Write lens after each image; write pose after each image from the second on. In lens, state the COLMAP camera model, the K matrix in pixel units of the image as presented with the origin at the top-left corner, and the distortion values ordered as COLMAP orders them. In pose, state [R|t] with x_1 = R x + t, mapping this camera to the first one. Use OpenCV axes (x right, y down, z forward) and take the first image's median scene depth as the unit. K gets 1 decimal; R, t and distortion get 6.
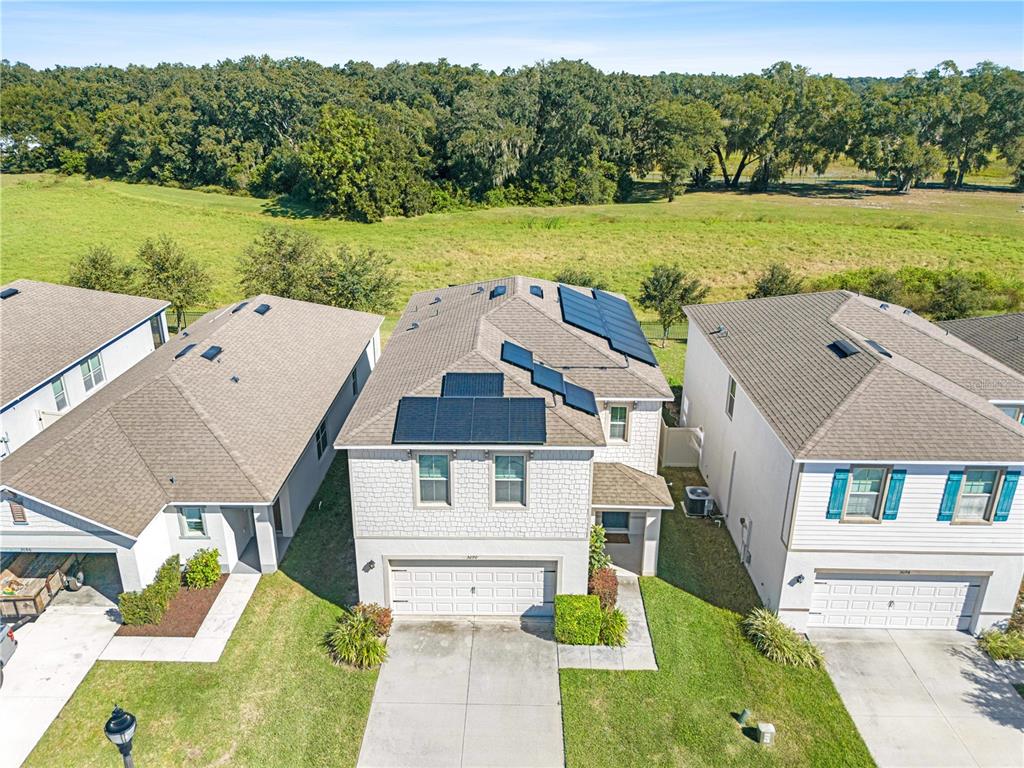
lens RADIAL K [[736.2, 0, 512.0], [0, 736.2, 384.0], [0, 0, 1]] dist [0.055817, -0.052979]
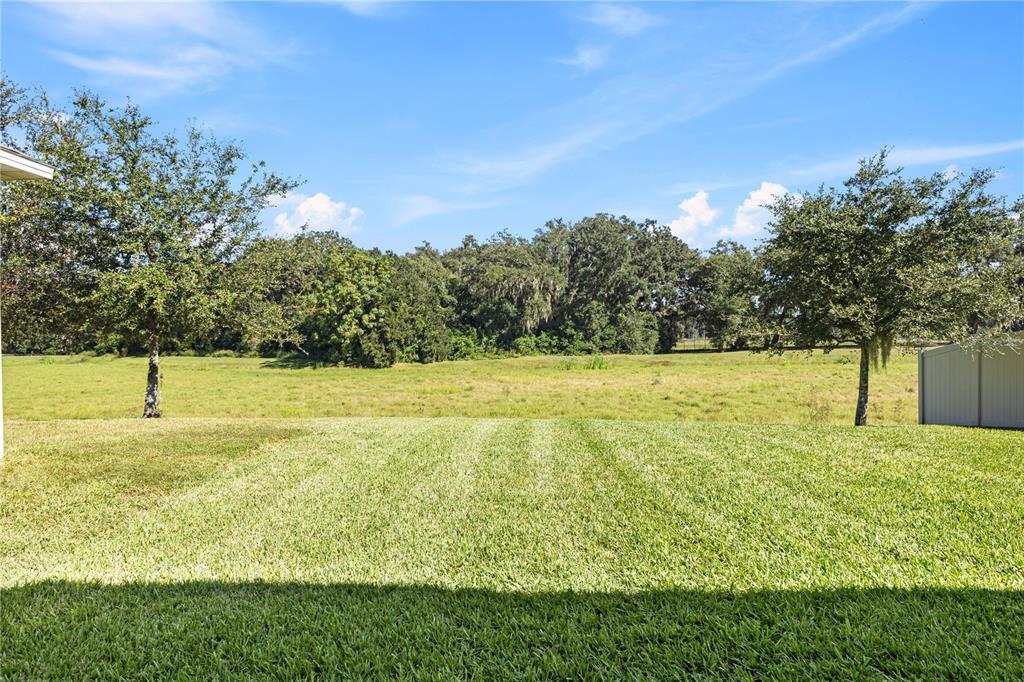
lens RADIAL K [[611.6, 0, 512.0], [0, 611.6, 341.0], [0, 0, 1]] dist [-0.004399, 0.001263]
pose [[0.999510, -0.019606, -0.024408, -0.021085], [0.009805, 0.936438, -0.350697, -0.002356], [0.029732, 0.350285, 0.936171, 0.318909]]
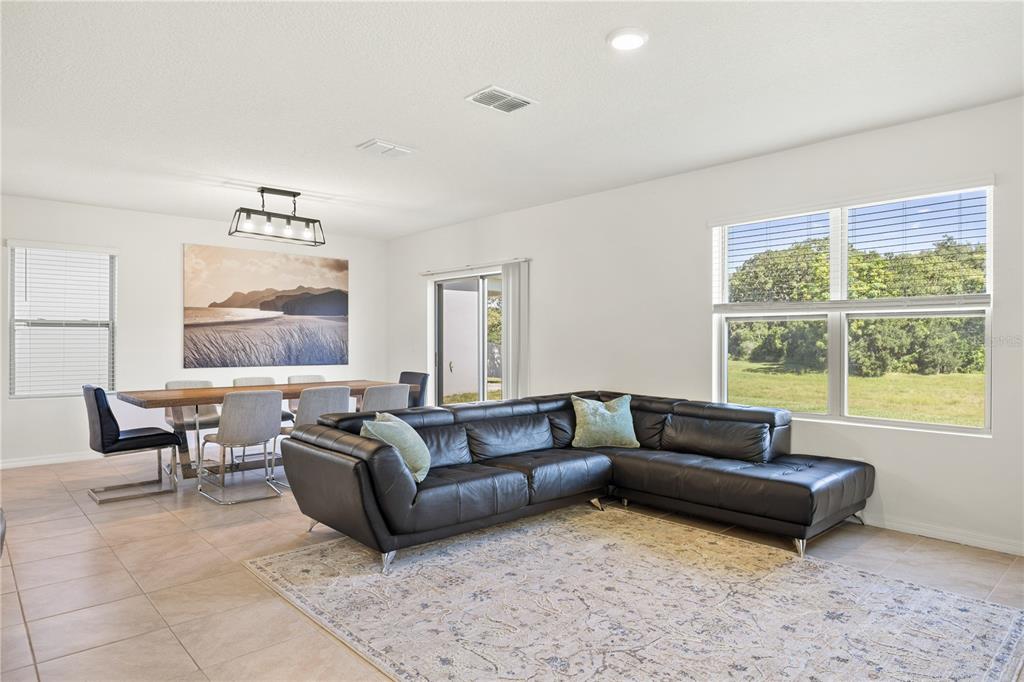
lens RADIAL K [[611.6, 0, 512.0], [0, 611.6, 341.0], [0, 0, 1]] dist [-0.004399, 0.001263]
pose [[0.681211, -0.006517, -0.732058, 0.031233], [-0.262355, 0.931371, -0.252423, 0.015273], [0.683463, 0.364012, 0.632750, 0.273248]]
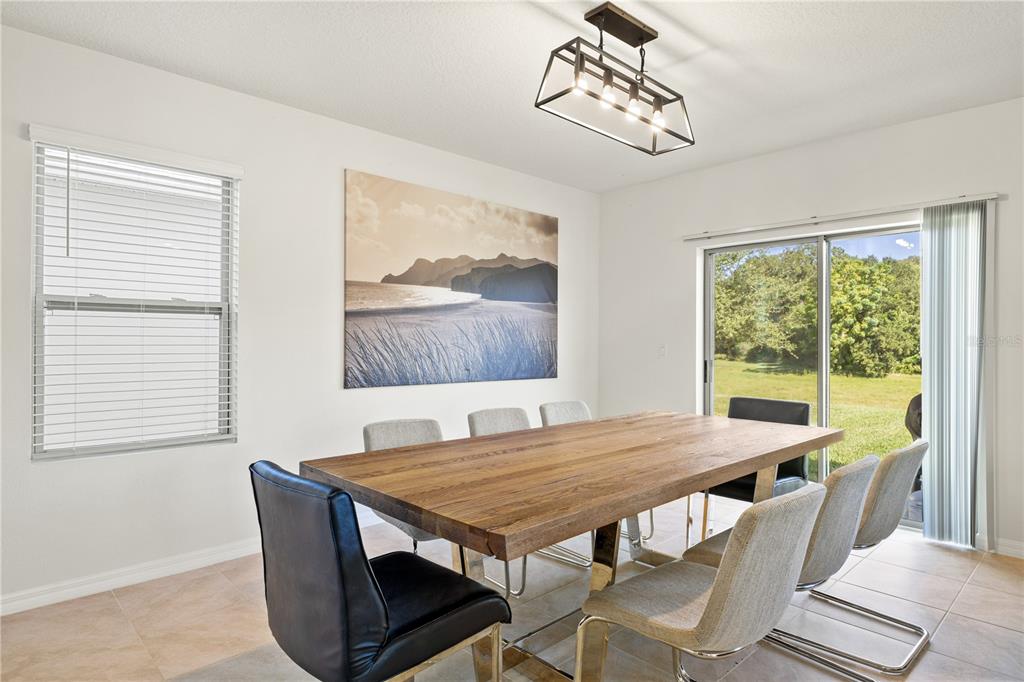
lens RADIAL K [[572.8, 0, 512.0], [0, 572.8, 341.0], [0, 0, 1]] dist [0.005957, 0.001257]
pose [[0.693297, -0.002532, -0.720647, -0.004949], [-0.263037, 0.930114, -0.256321, 0.014329], [0.670933, 0.367263, 0.644179, 0.274867]]
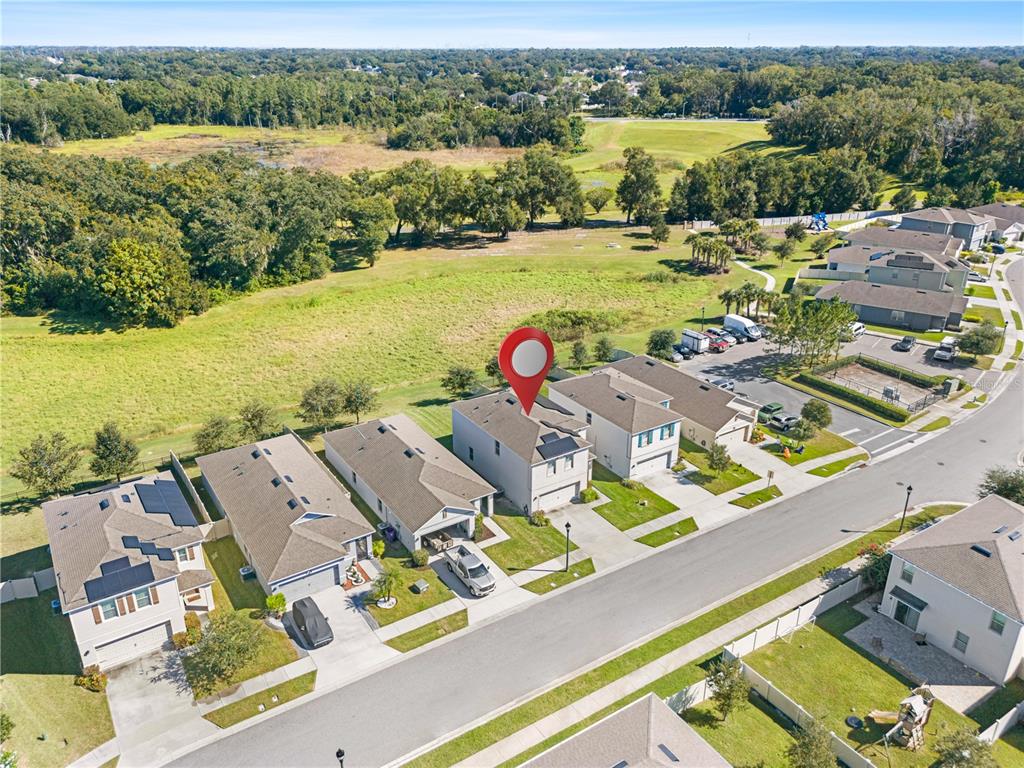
lens RADIAL K [[736.2, 0, 512.0], [0, 736.2, 384.0], [0, 0, 1]] dist [0.055817, -0.052979]
pose [[0.830034, -0.221997, 0.511626, -0.350803], [0.206525, 0.974496, 0.087783, -0.106693], [-0.518064, 0.032801, 0.854712, -0.335020]]
